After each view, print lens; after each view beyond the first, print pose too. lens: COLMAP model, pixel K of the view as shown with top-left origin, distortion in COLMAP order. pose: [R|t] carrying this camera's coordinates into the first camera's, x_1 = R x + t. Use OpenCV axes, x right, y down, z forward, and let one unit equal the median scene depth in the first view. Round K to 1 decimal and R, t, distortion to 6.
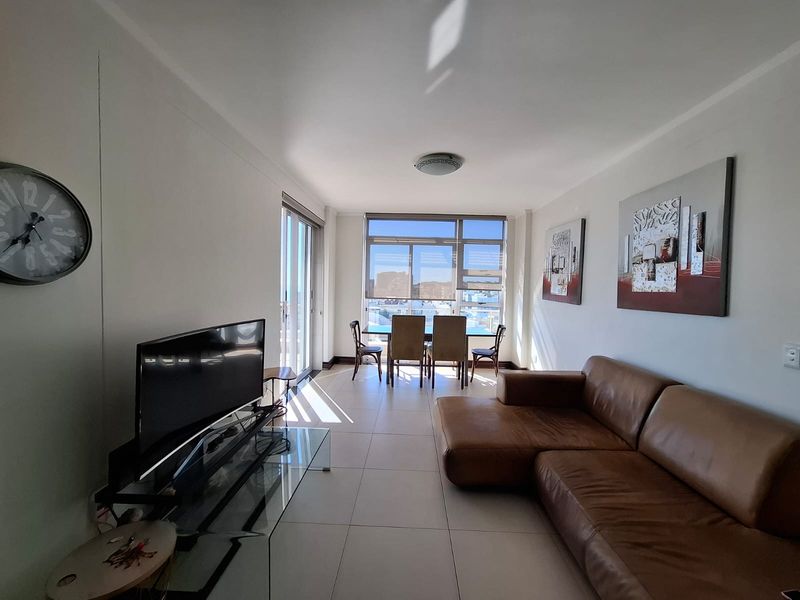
lens RADIAL K [[314.9, 0, 400.3], [0, 314.9, 299.7], [0, 0, 1]] dist [-0.001229, -0.000089]
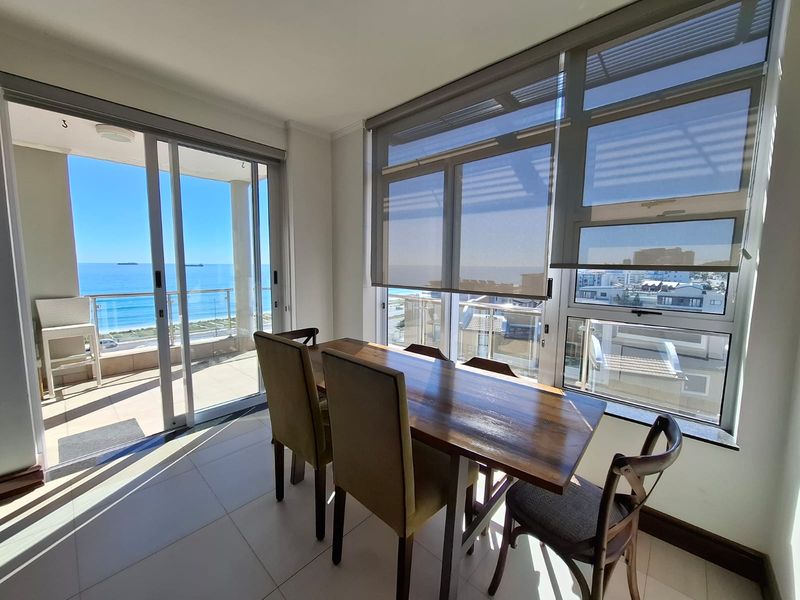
lens RADIAL K [[314.9, 0, 399.4], [0, 314.9, 300.5], [0, 0, 1]] dist [-0.001229, -0.000089]
pose [[0.762833, 0.057859, -0.644002, 0.276052], [-0.020085, 0.997628, 0.065839, -0.015458], [0.646283, -0.037289, 0.762186, 0.623557]]
